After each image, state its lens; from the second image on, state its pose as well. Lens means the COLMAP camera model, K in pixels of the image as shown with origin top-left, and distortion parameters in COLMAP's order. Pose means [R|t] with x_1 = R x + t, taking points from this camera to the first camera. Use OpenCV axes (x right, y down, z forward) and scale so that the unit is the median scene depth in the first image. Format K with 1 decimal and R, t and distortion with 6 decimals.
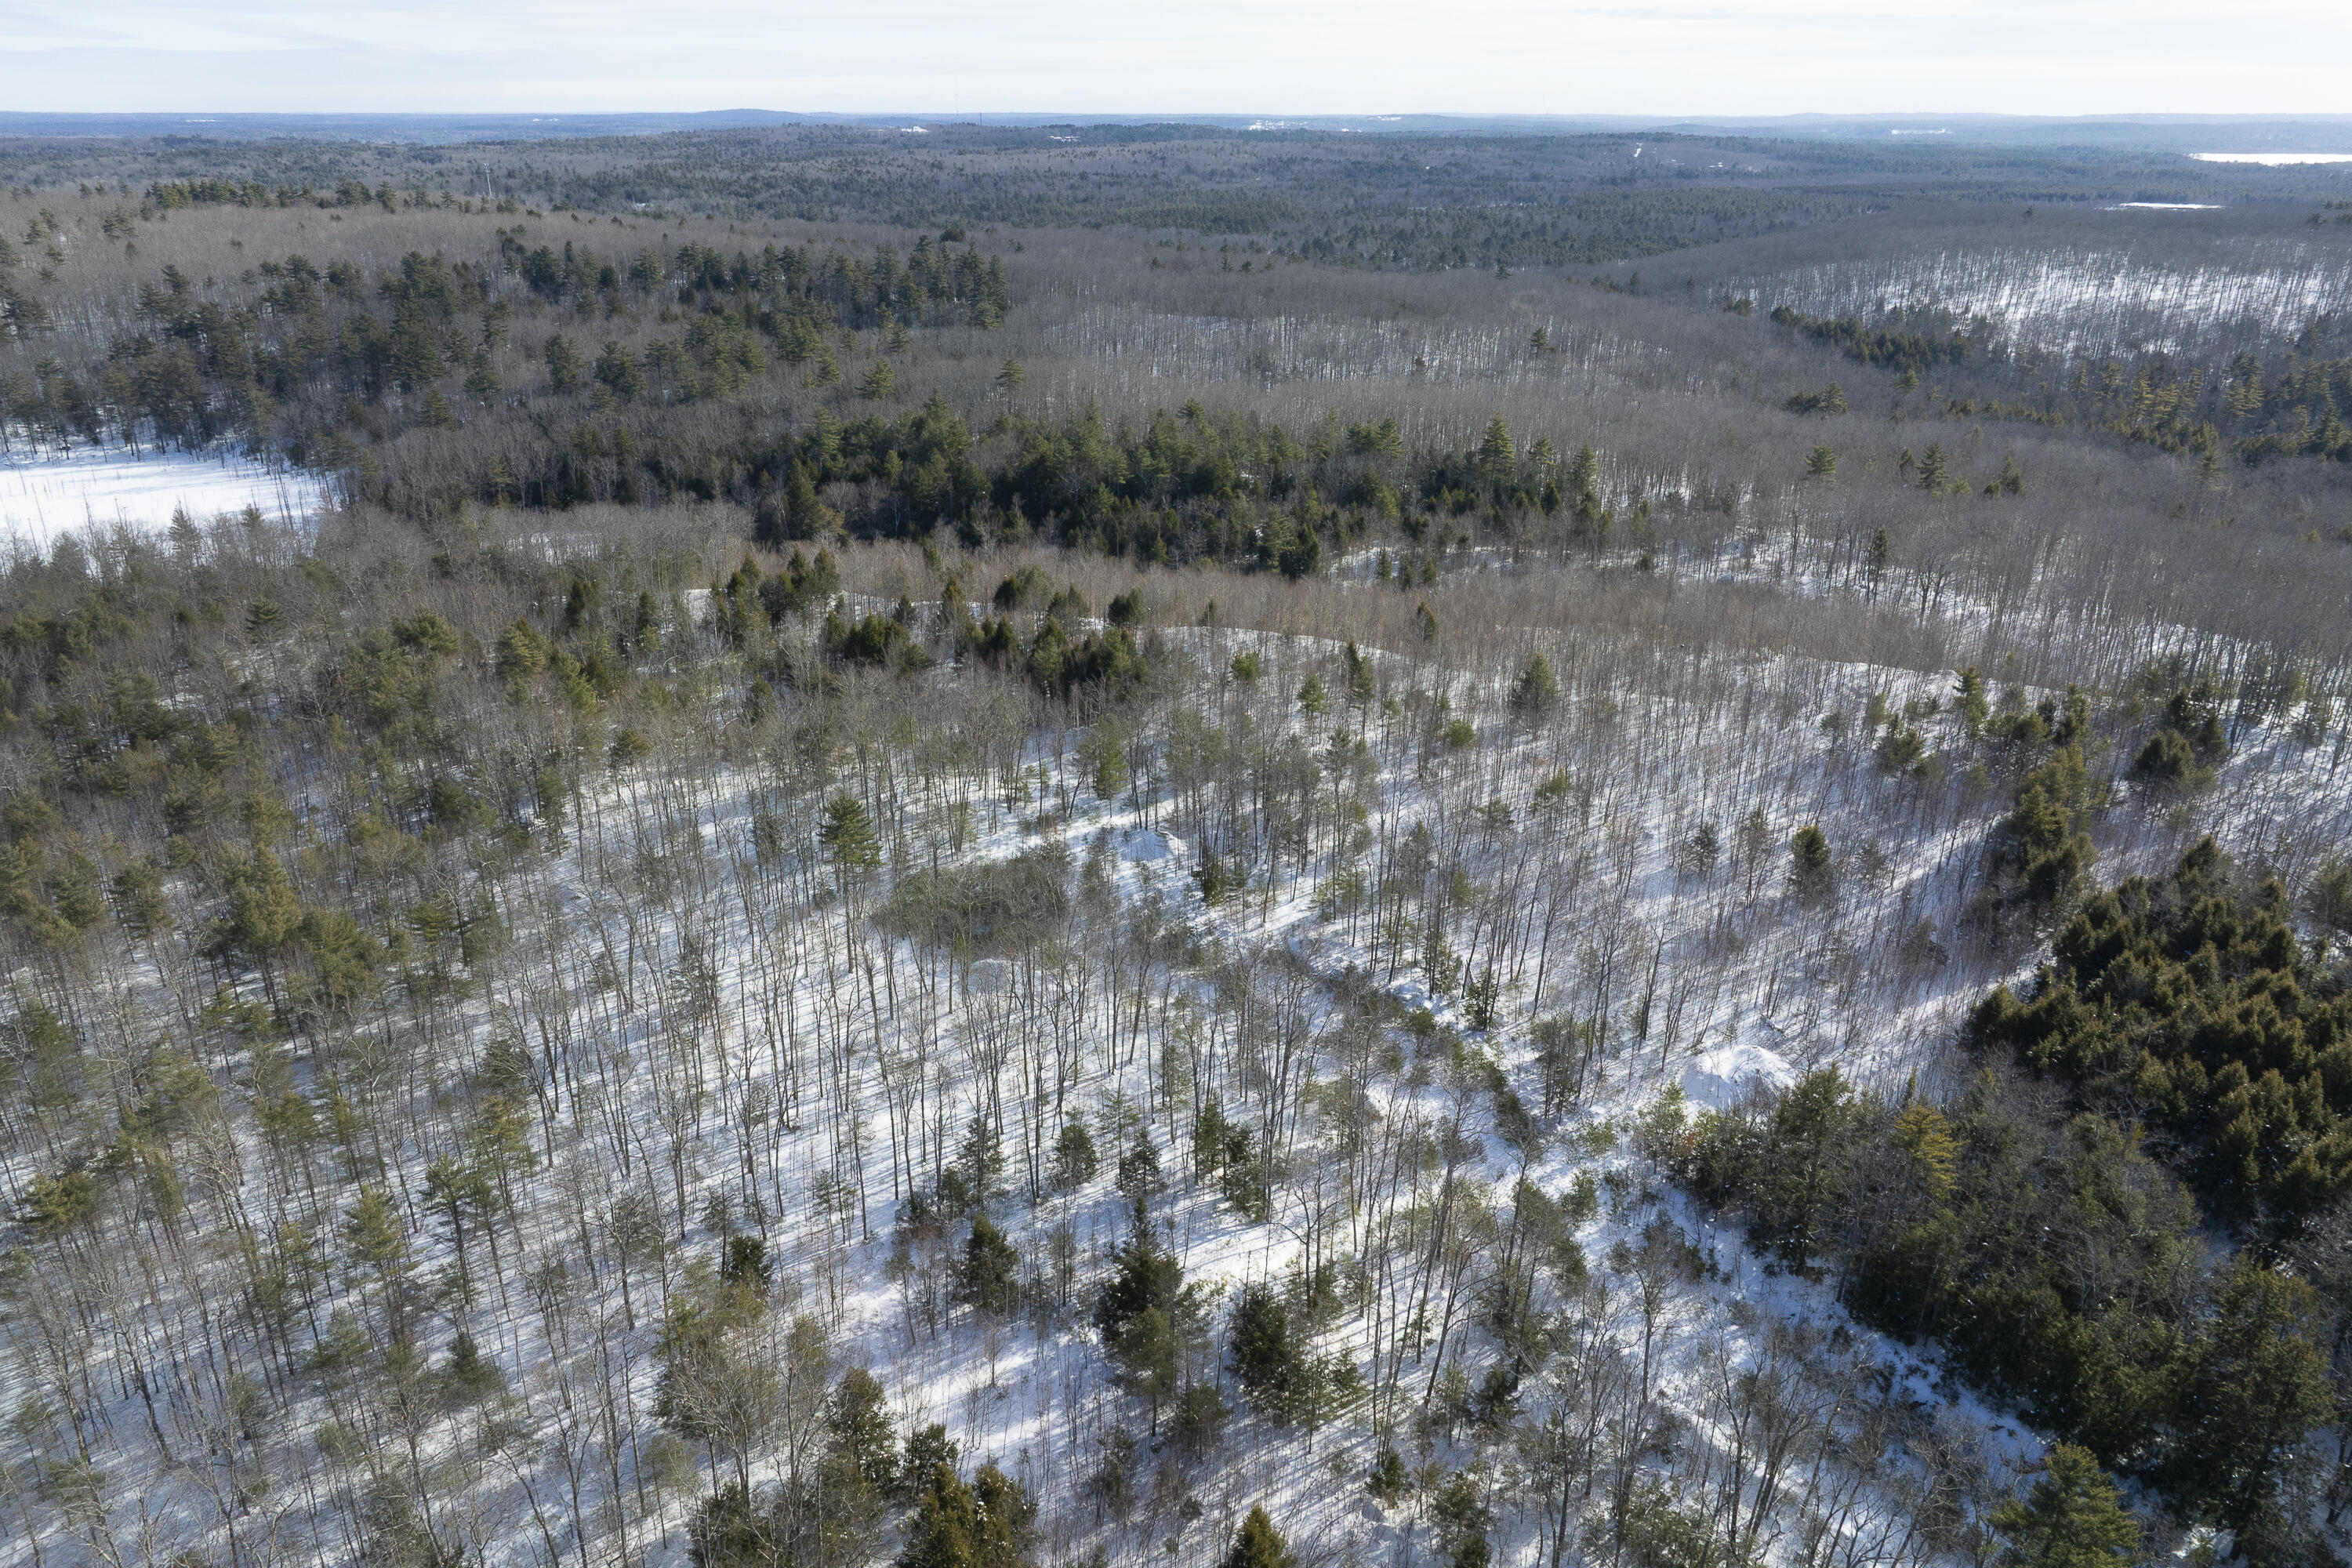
lens RADIAL K [[1620.9, 0, 1176.0], [0, 1620.9, 784.0], [0, 0, 1]] dist [-0.001003, 0.004759]
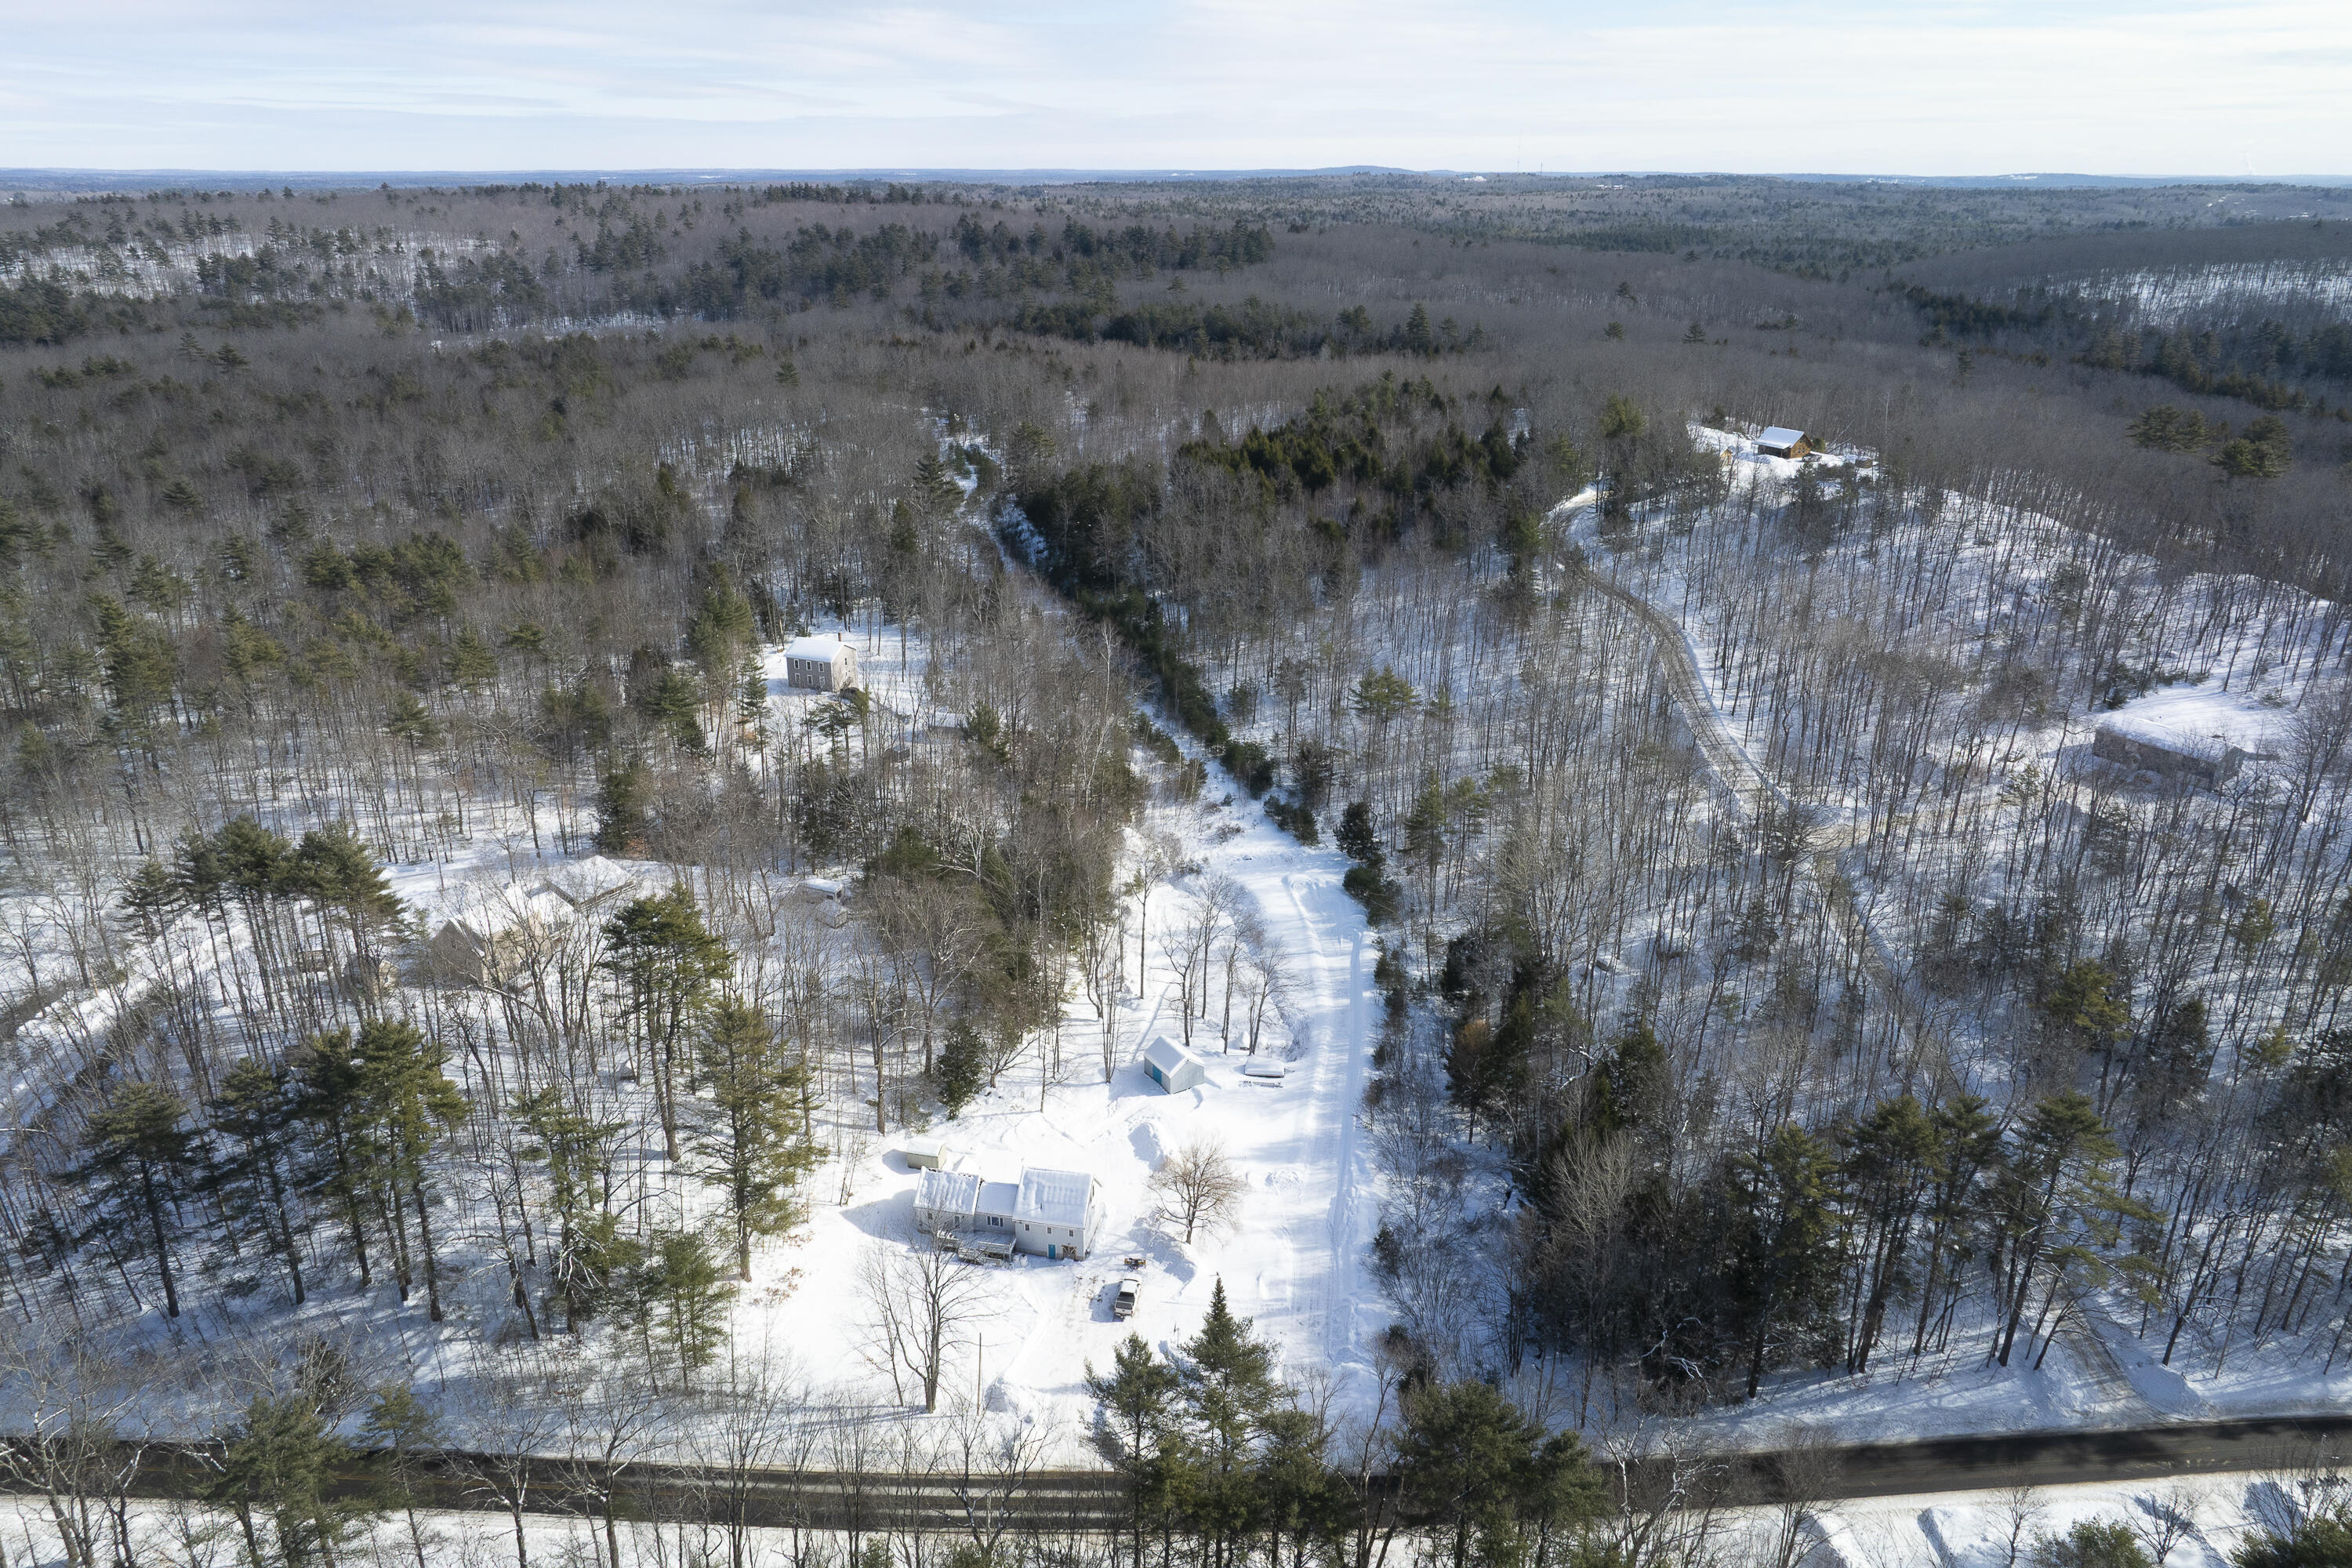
lens RADIAL K [[1620.9, 0, 1176.0], [0, 1620.9, 784.0], [0, 0, 1]] dist [-0.001003, 0.004759]
pose [[0.933265, 0.128381, -0.335462, 0.317616], [-0.139725, 0.990142, -0.009792, 0.149629], [0.330898, 0.056011, 0.942003, -0.262113]]
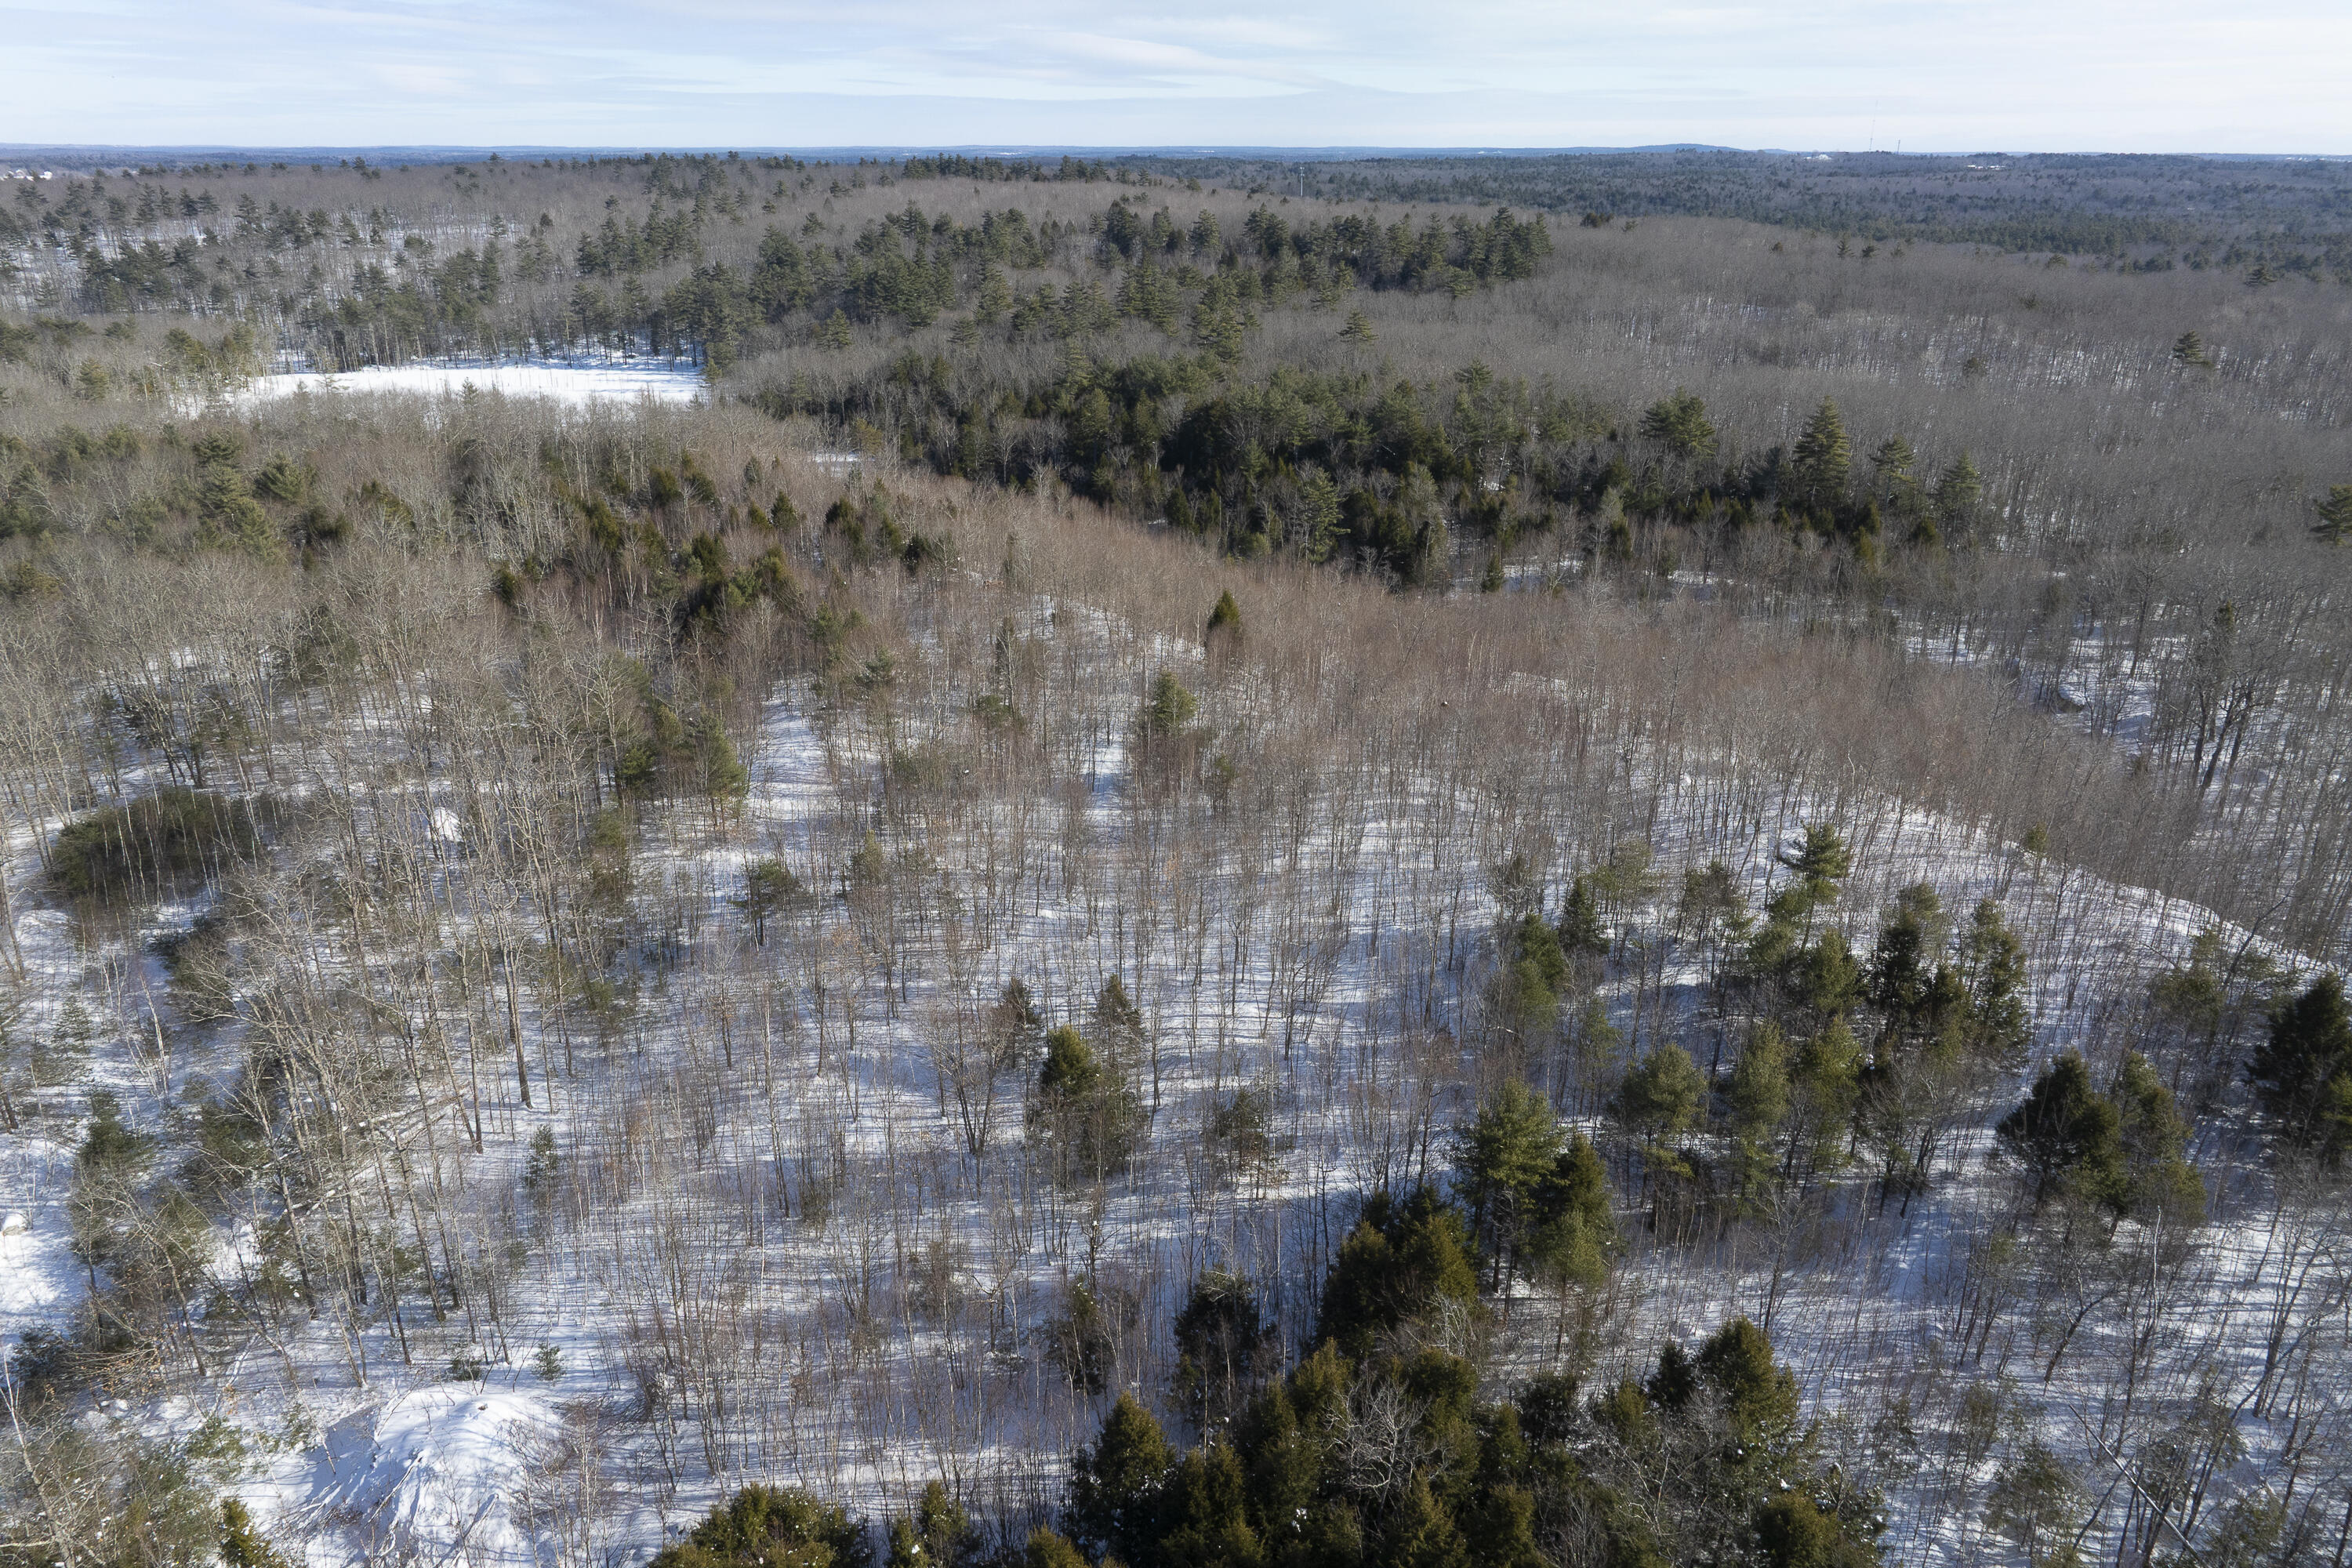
lens RADIAL K [[1617.0, 0, 1180.3], [0, 1617.0, 757.6], [0, 0, 1]] dist [-0.006224, 0.003771]
pose [[0.855396, 0.185479, -0.483627, 0.187833], [-0.202759, 0.979083, 0.016872, -0.020603], [0.476641, 0.083627, 0.875112, 0.165868]]
